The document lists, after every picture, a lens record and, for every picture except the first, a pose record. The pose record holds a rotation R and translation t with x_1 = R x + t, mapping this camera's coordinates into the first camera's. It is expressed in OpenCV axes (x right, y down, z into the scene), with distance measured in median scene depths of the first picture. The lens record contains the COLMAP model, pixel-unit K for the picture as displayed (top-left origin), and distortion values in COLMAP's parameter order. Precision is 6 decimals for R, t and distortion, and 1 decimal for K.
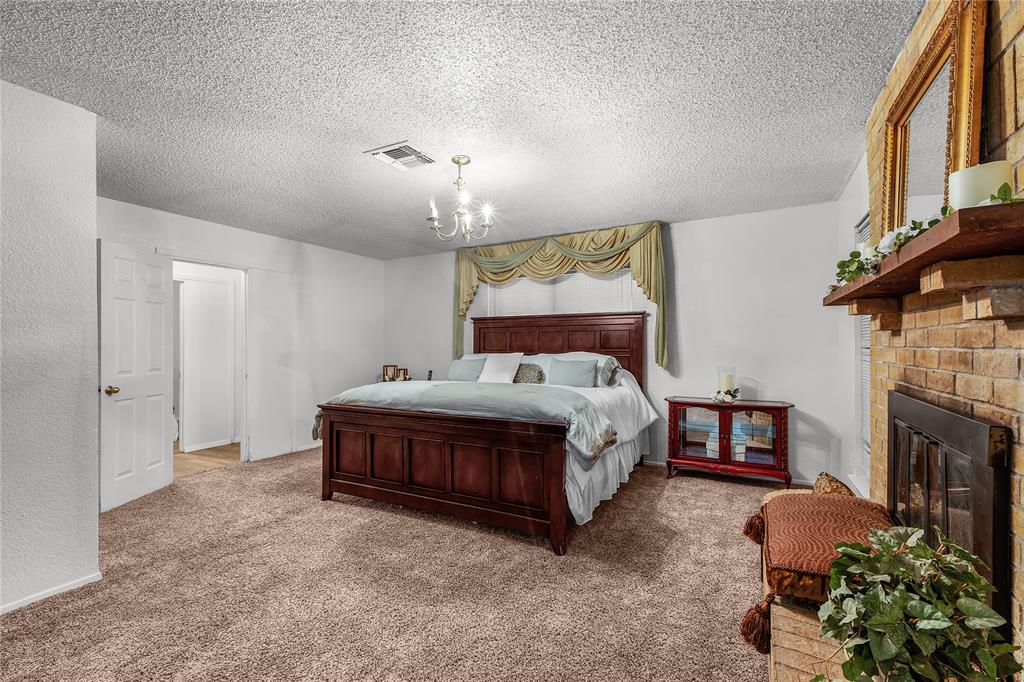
lens RADIAL K [[438.1, 0, 509.3], [0, 438.1, 342.3], [0, 0, 1]] dist [0.001442, 0.000375]
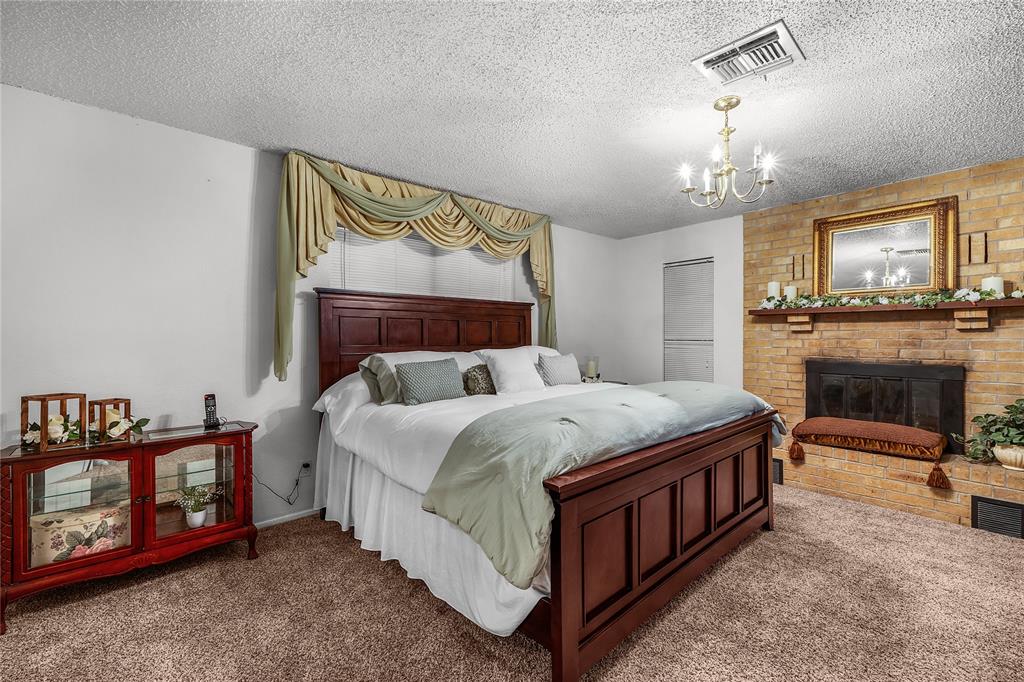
lens RADIAL K [[438.1, 0, 509.3], [0, 438.1, 342.3], [0, 0, 1]] dist [0.001442, 0.000375]
pose [[0.311690, -0.009705, 0.950134, -0.655887], [-0.003669, 0.999928, 0.011417, 0.006738], [-0.950177, -0.007045, 0.311632, 0.737596]]
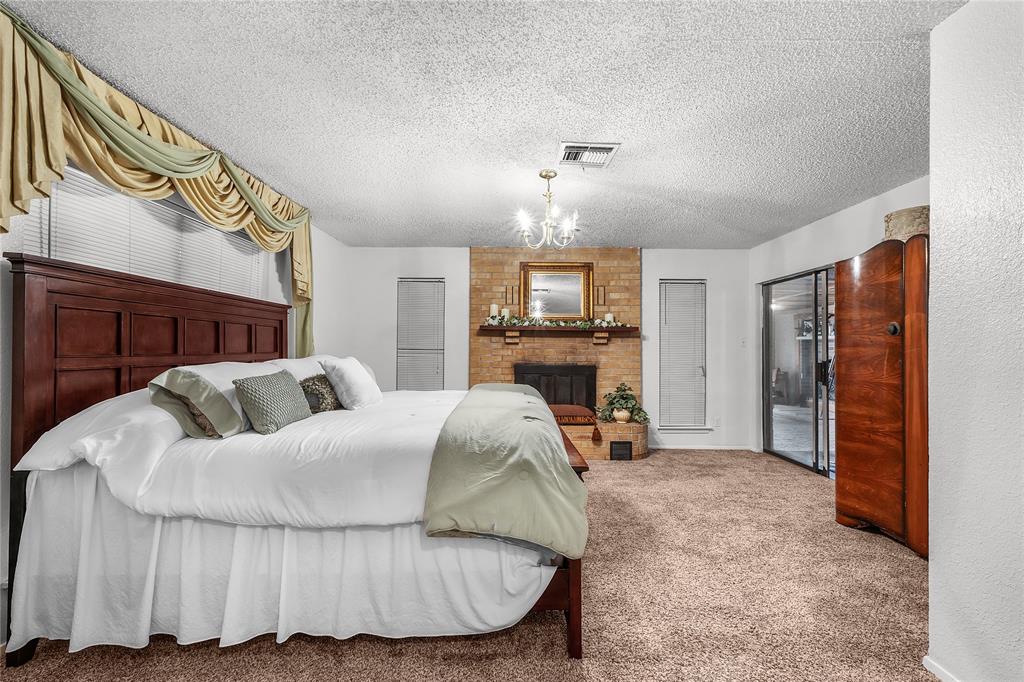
lens RADIAL K [[438.1, 0, 509.3], [0, 438.1, 342.3], [0, 0, 1]] dist [0.001442, 0.000375]
pose [[-0.504496, 0.008723, 0.863370, -0.651201], [-0.011102, 0.999801, -0.016588, 0.010226], [-0.863343, -0.017954, -0.504299, 1.063567]]
